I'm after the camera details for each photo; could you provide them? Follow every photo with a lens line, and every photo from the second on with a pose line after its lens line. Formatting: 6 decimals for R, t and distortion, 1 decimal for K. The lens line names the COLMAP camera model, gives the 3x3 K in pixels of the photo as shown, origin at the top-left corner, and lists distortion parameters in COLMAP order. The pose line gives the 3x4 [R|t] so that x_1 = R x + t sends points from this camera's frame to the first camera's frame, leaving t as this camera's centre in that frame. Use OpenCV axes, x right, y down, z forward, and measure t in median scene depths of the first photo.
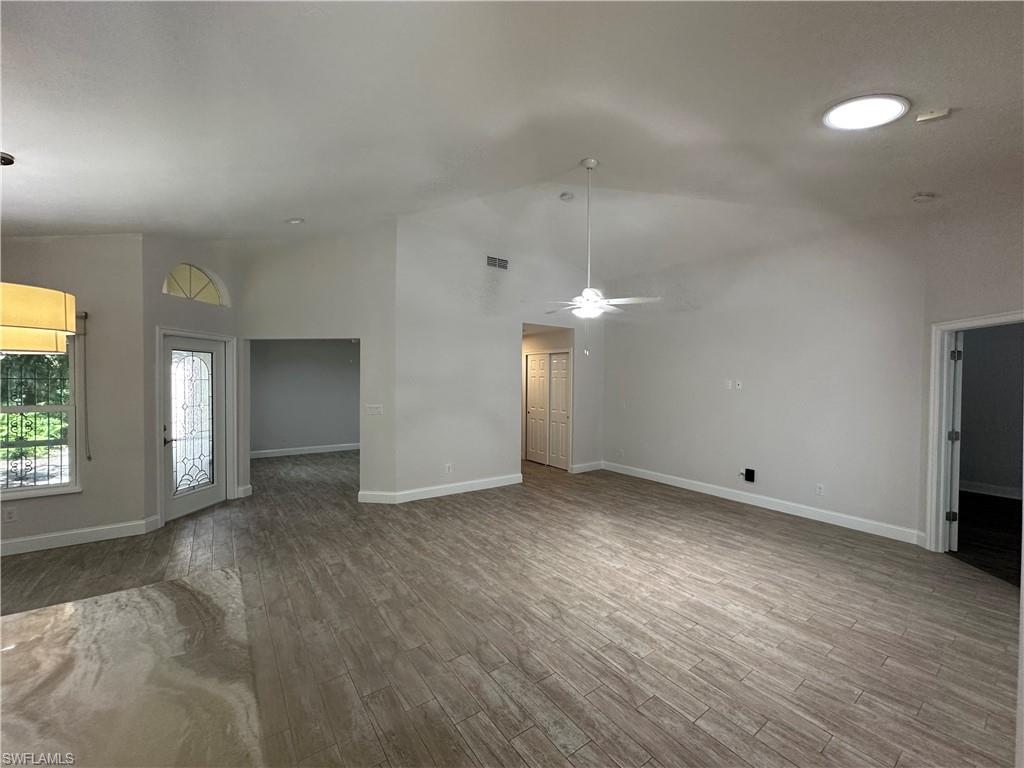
lens RADIAL K [[408.4, 0, 512.5], [0, 408.4, 384.1], [0, 0, 1]] dist [-0.005744, 0.001093]
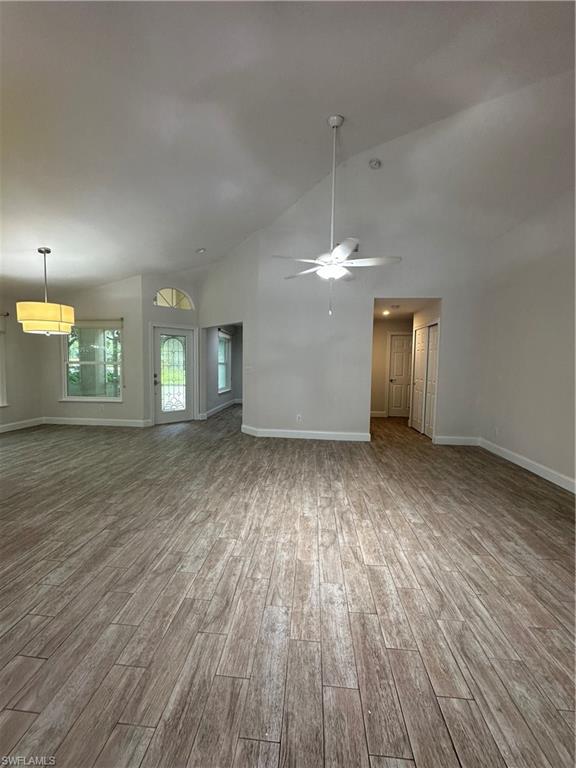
lens RADIAL K [[306.3, 0, 288.3], [0, 306.3, 384.7], [0, 0, 1]] dist [-0.005744, 0.001093]
pose [[0.758387, 0.049321, -0.649936, 0.619513], [-0.017272, 0.998304, 0.055602, 0.063760], [0.651576, -0.030942, 0.757952, 0.334929]]
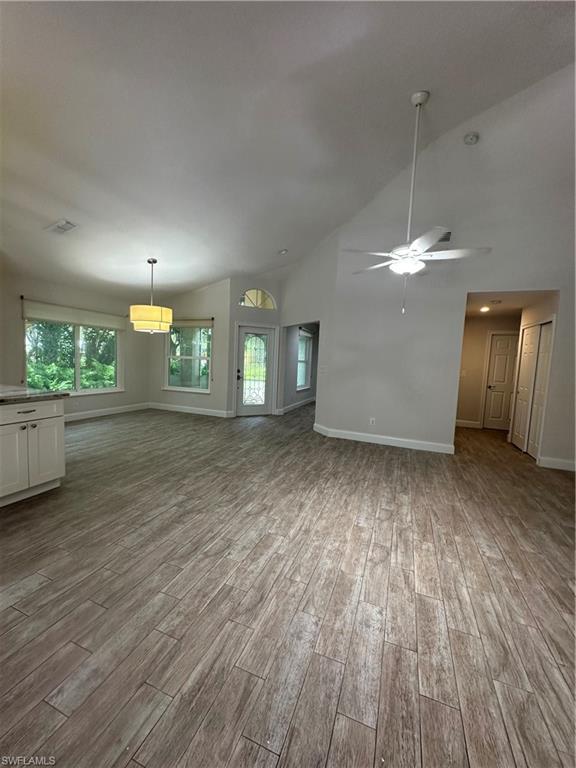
lens RADIAL K [[306.3, 0, 288.3], [0, 306.3, 384.4], [0, 0, 1]] dist [-0.005744, 0.001093]
pose [[0.544805, 0.086811, -0.834057, 0.650132], [-0.050130, 0.996220, 0.070944, 0.056855], [0.837063, 0.003161, 0.547097, 0.386464]]
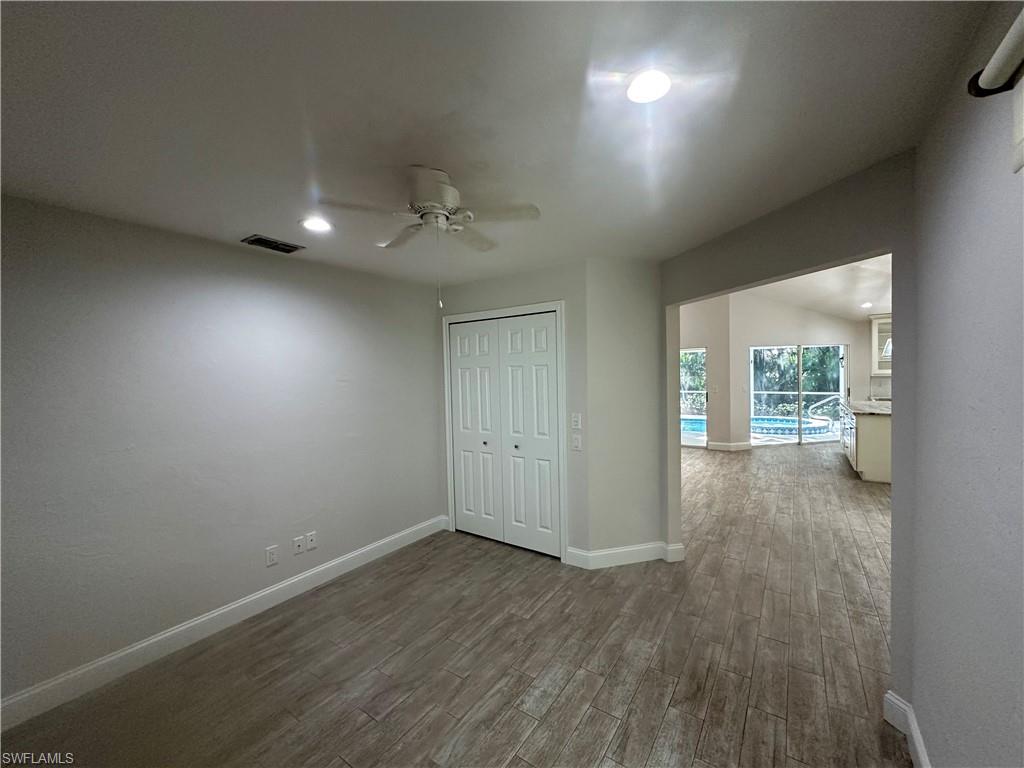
lens RADIAL K [[408.4, 0, 511.7], [0, 408.4, 379.9], [0, 0, 1]] dist [-0.005744, 0.001093]
pose [[-0.328126, -0.018071, 0.944461, -1.153833], [0.032000, 0.999031, 0.030232, -0.033617], [-0.944092, 0.040143, -0.327230, 1.882901]]
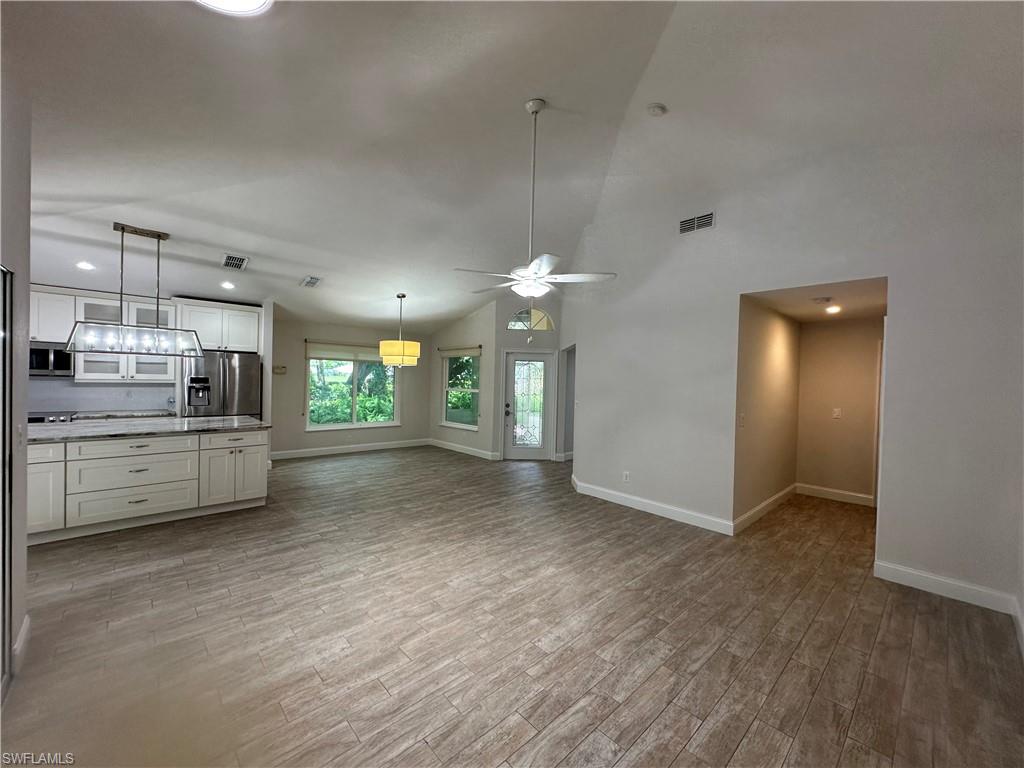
lens RADIAL K [[408.4, 0, 514.1], [0, 408.4, 385.3], [0, 0, 1]] dist [-0.005744, 0.001093]
pose [[0.126017, 0.010301, -0.991975, 0.991250], [-0.036989, 0.999300, 0.005678, 0.009577], [0.991338, 0.035977, 0.126310, 0.874338]]
